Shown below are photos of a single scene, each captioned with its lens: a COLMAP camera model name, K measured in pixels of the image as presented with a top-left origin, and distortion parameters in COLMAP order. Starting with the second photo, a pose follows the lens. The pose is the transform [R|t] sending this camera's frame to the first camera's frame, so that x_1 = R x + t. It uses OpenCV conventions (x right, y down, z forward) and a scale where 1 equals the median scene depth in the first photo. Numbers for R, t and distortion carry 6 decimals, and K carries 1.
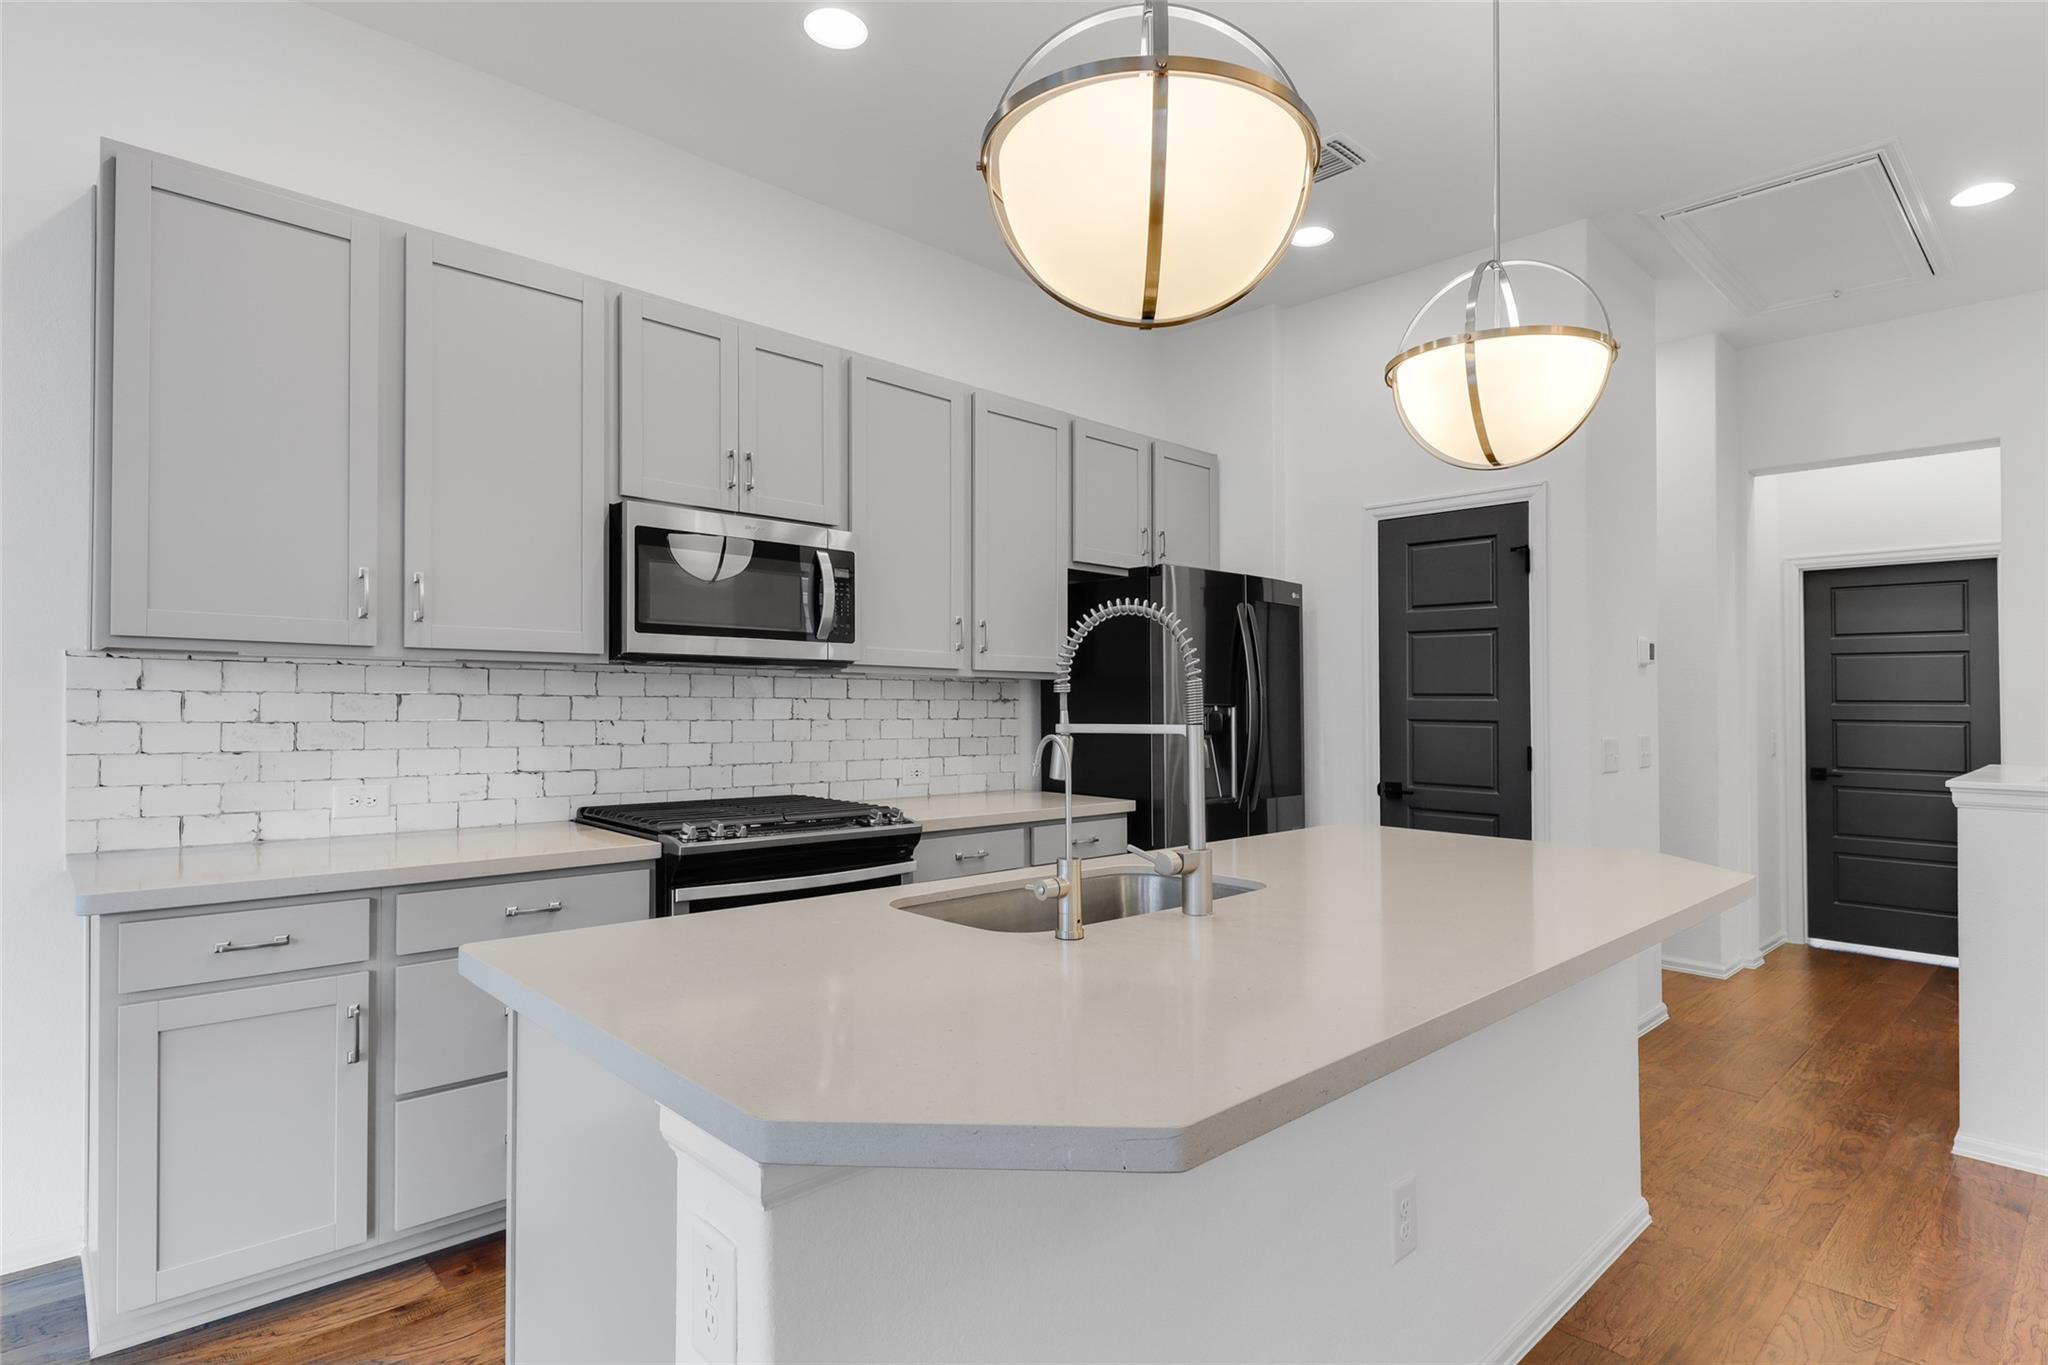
lens RADIAL K [[1059.6, 0, 1029.6], [0, 1059.6, 681.9], [0, 0, 1]] dist [-0.001070, -0.003805]
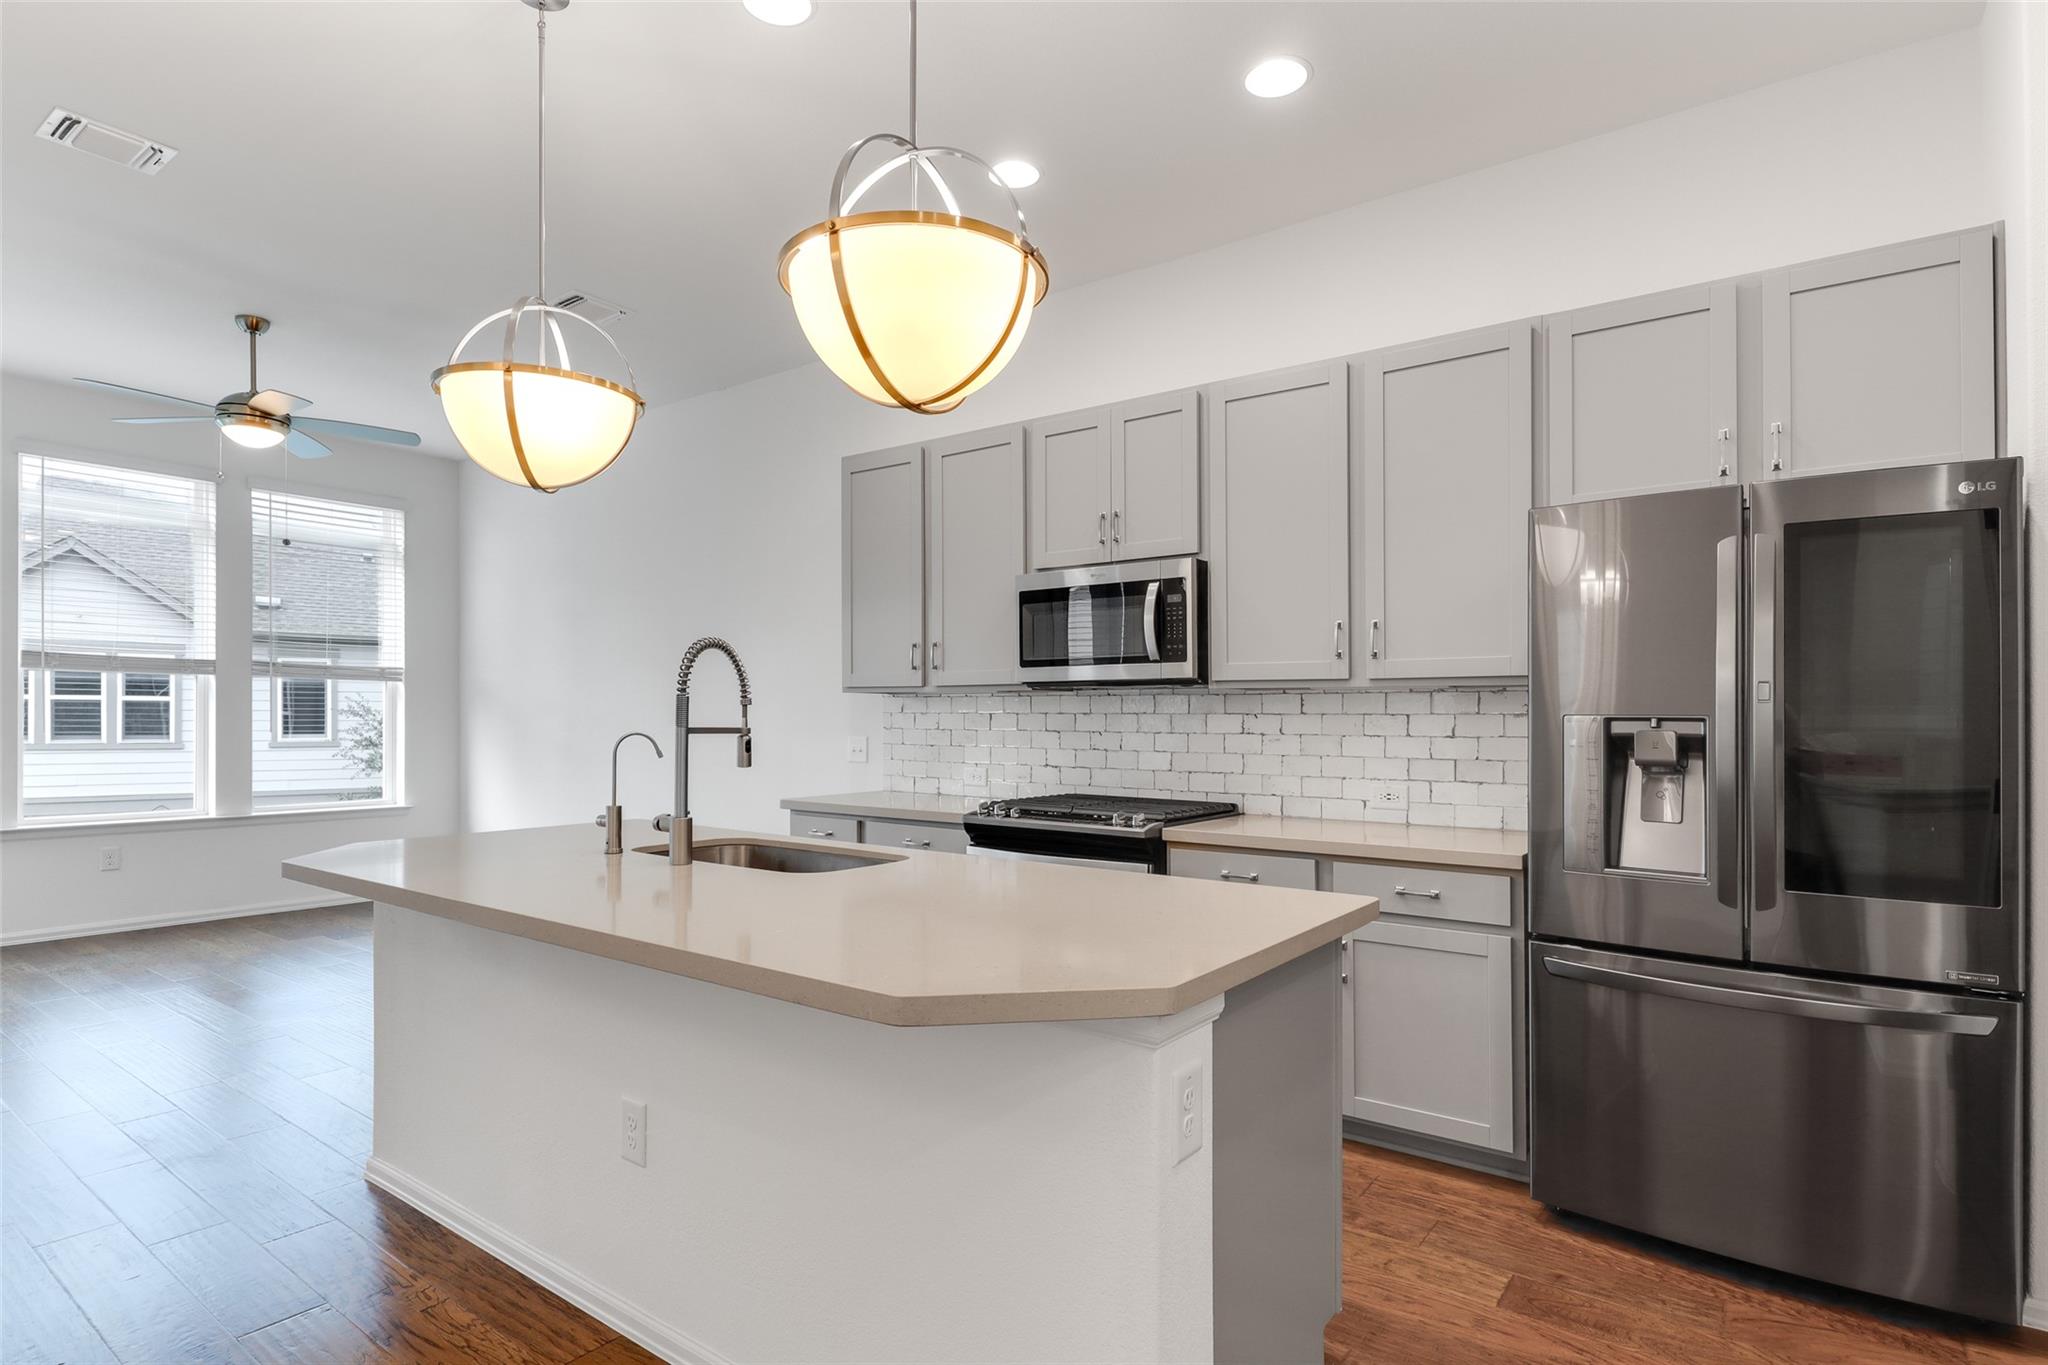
lens RADIAL K [[1059.6, 0, 1031.6], [0, 1059.6, 719.2], [0, 0, 1]] dist [-0.001070, -0.003805]
pose [[0.157115, -0.008018, -0.987548, 0.812428], [0.014320, 0.999880, -0.005840, 0.024363], [0.987476, -0.013224, 0.157211, 0.629831]]
